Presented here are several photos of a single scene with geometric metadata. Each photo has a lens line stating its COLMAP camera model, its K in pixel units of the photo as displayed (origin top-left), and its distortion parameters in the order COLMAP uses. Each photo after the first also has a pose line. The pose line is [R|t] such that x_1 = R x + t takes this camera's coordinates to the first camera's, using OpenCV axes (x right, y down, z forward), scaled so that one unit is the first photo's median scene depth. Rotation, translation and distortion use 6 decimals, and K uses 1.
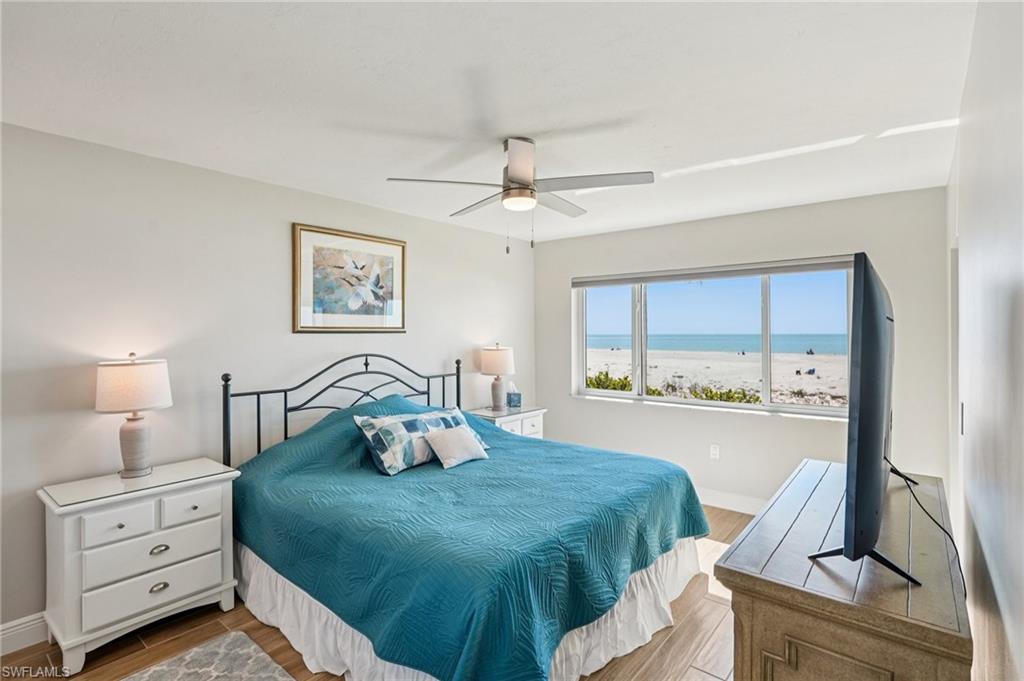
lens RADIAL K [[496.1, 0, 512.0], [0, 496.1, 340.5], [0, 0, 1]] dist [0.002286, 0.000475]
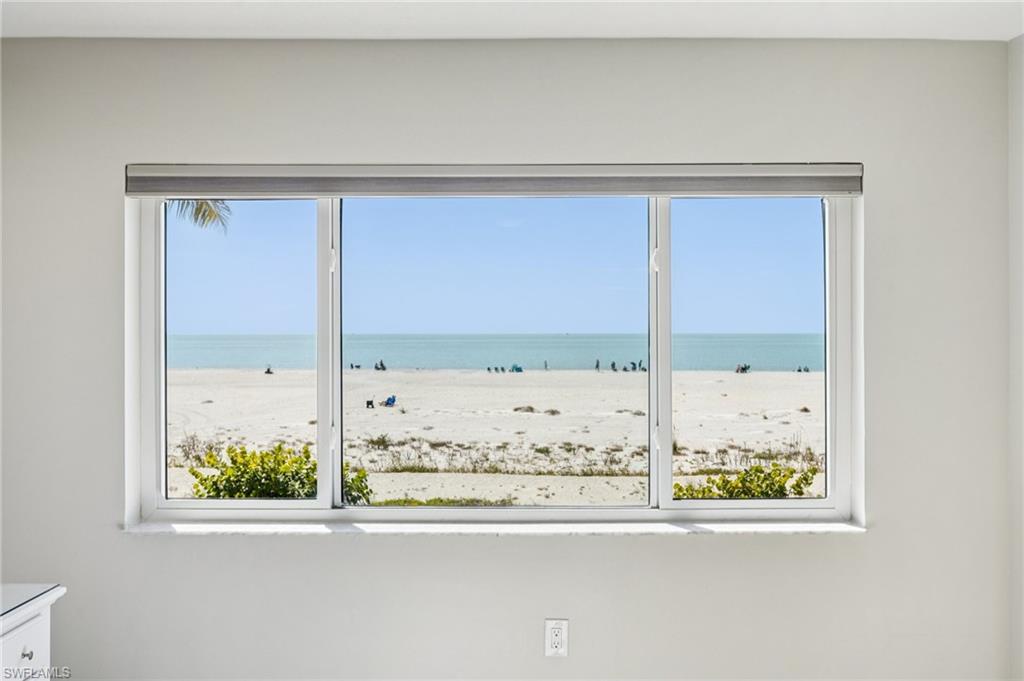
lens RADIAL K [[1012.4, 0, 512.0], [0, 1012.4, 340.5], [0, 0, 1]] dist [0.003695, 0.010122]
pose [[0.777640, -0.003934, 0.628697, -0.098342], [0.008118, 0.999960, -0.003785, -0.006370], [-0.628657, 0.008047, 0.777641, 0.329975]]
